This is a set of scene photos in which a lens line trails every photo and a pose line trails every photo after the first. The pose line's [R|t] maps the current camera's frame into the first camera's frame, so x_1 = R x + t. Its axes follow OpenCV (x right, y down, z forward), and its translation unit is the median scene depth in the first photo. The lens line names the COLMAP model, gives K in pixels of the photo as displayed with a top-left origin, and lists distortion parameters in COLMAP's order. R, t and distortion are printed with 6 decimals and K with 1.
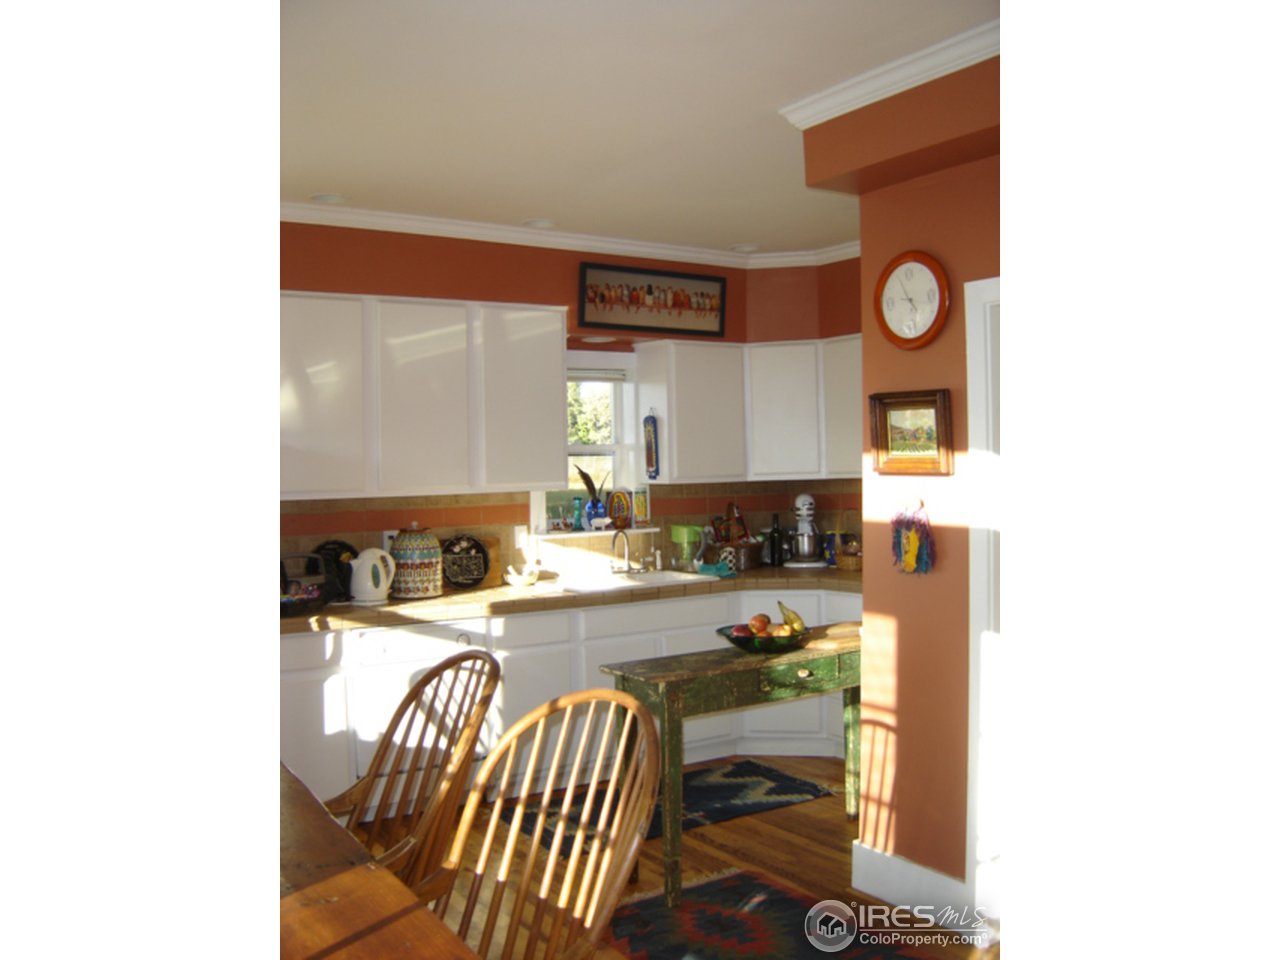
lens RADIAL K [[1078.6, 0, 640.3], [0, 1078.6, 461.4], [0, 0, 1]] dist [-0.142200, 0.002241]
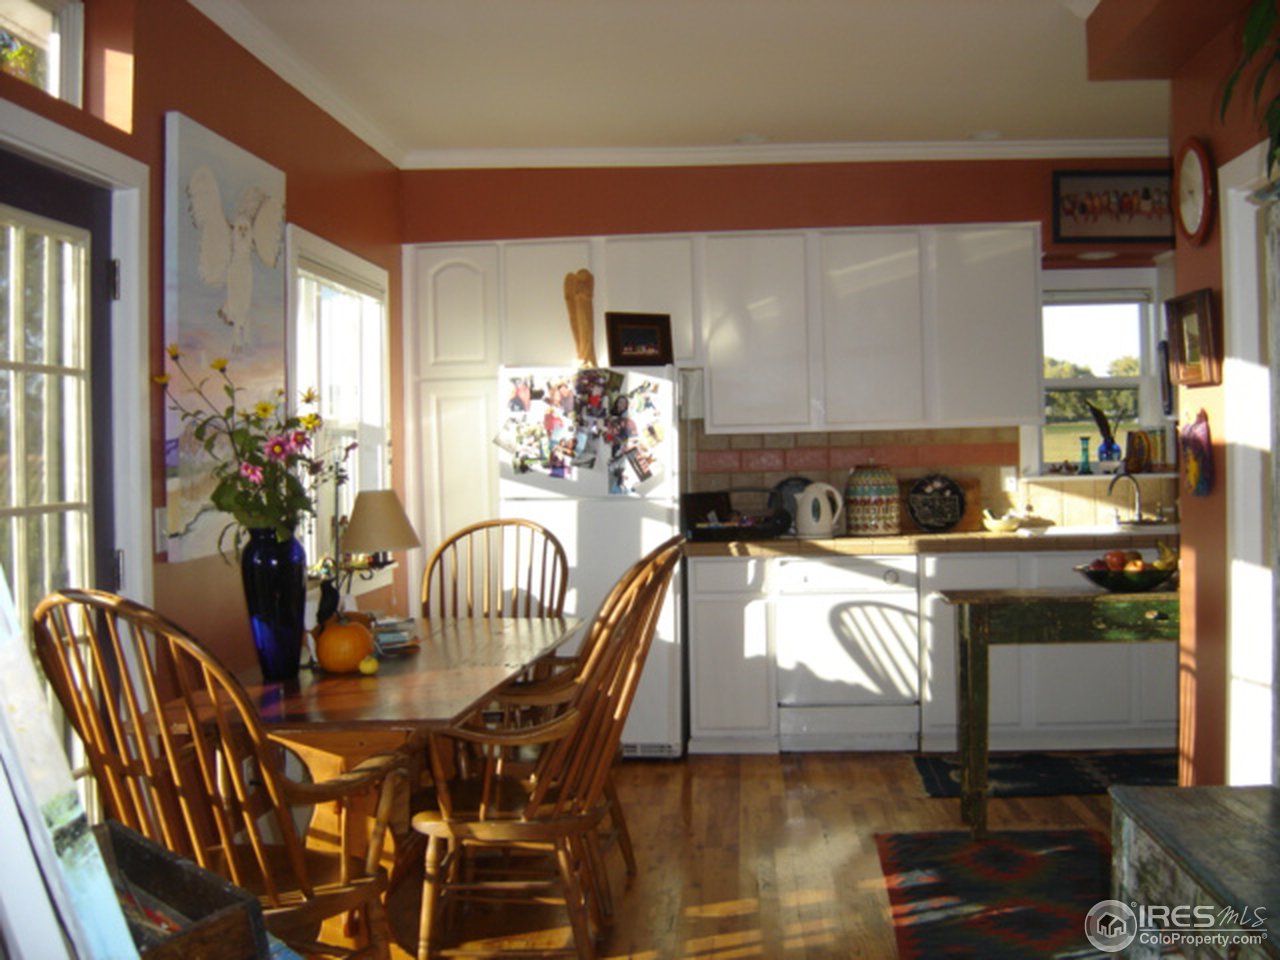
lens RADIAL K [[1421.8, 0, 665.8], [0, 1421.8, 477.9], [0, 0, 1]] dist [-0.147520, 0.025939]
pose [[0.807294, 0.011734, -0.590033, 0.374925], [0.007331, 0.999526, 0.029909, 0.032958], [0.590104, -0.028471, 0.806825, -0.135540]]
